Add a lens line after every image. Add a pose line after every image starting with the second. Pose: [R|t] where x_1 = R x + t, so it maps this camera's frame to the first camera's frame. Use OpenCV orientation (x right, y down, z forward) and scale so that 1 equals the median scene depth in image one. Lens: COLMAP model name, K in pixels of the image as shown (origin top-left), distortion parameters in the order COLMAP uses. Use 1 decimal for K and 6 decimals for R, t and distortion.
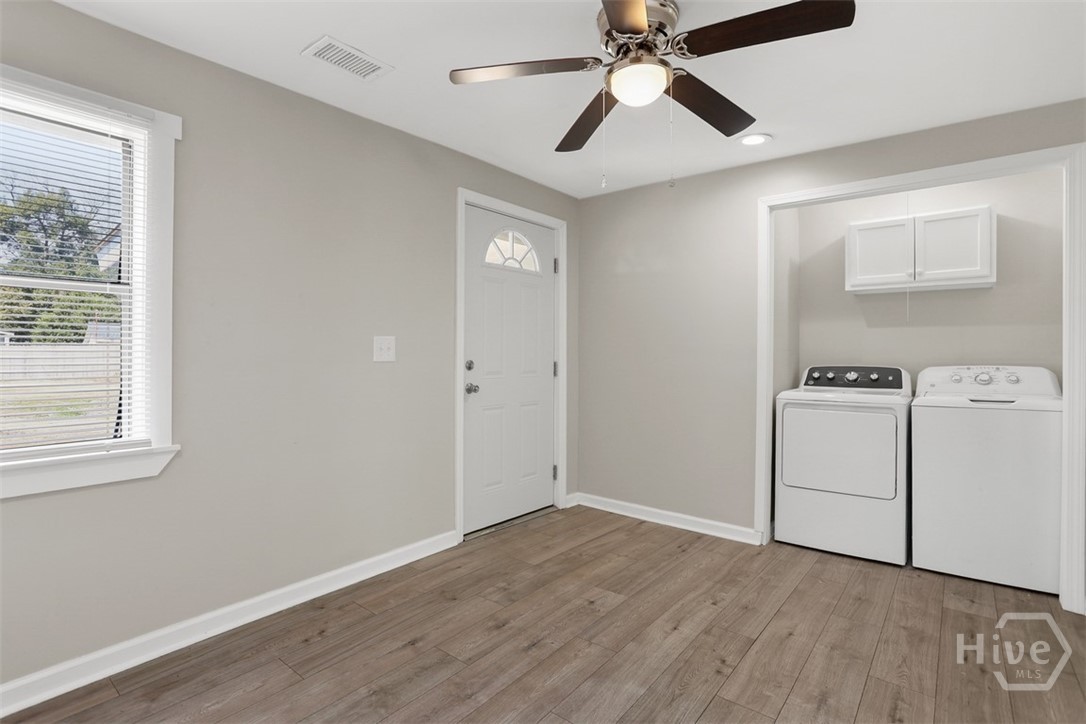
lens RADIAL K [[542.3, 0, 541.1], [0, 542.3, 360.0], [0, 0, 1]] dist [-0.030376, 0.009905]
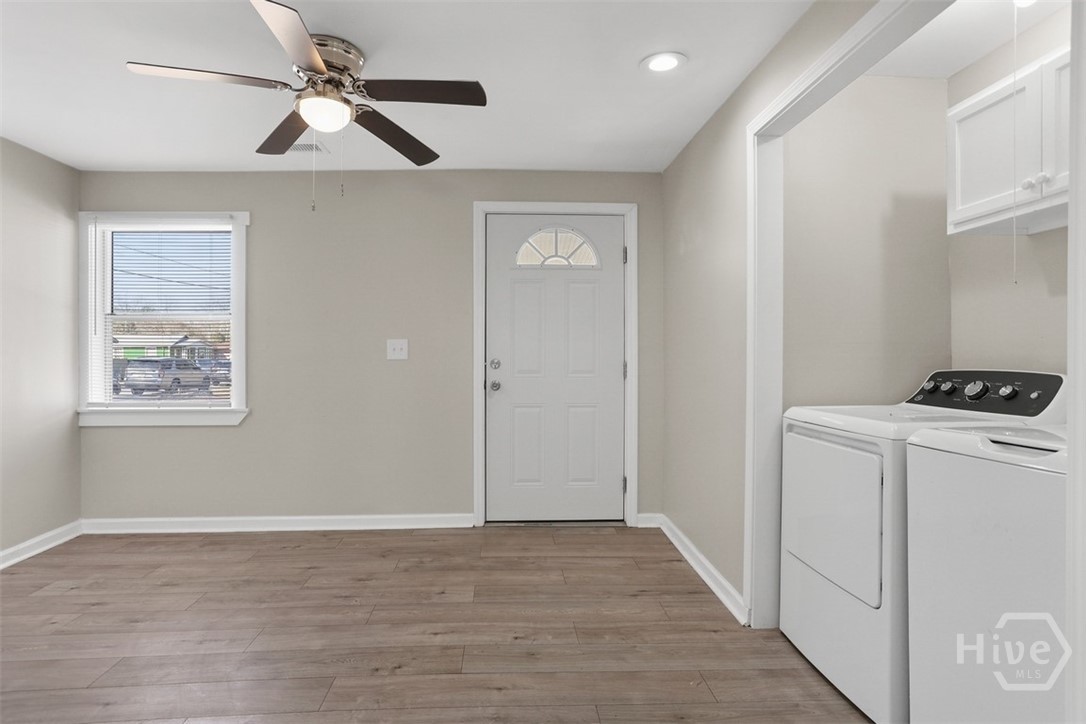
lens RADIAL K [[585.9, 0, 538.6], [0, 585.9, 359.7], [0, 0, 1]] dist [-0.015967, 0.004732]
pose [[0.655784, 0.000722, -0.754948, 0.928618], [-0.006080, 0.999972, -0.004325, 0.007135], [0.754924, 0.007426, 0.655770, 0.355483]]
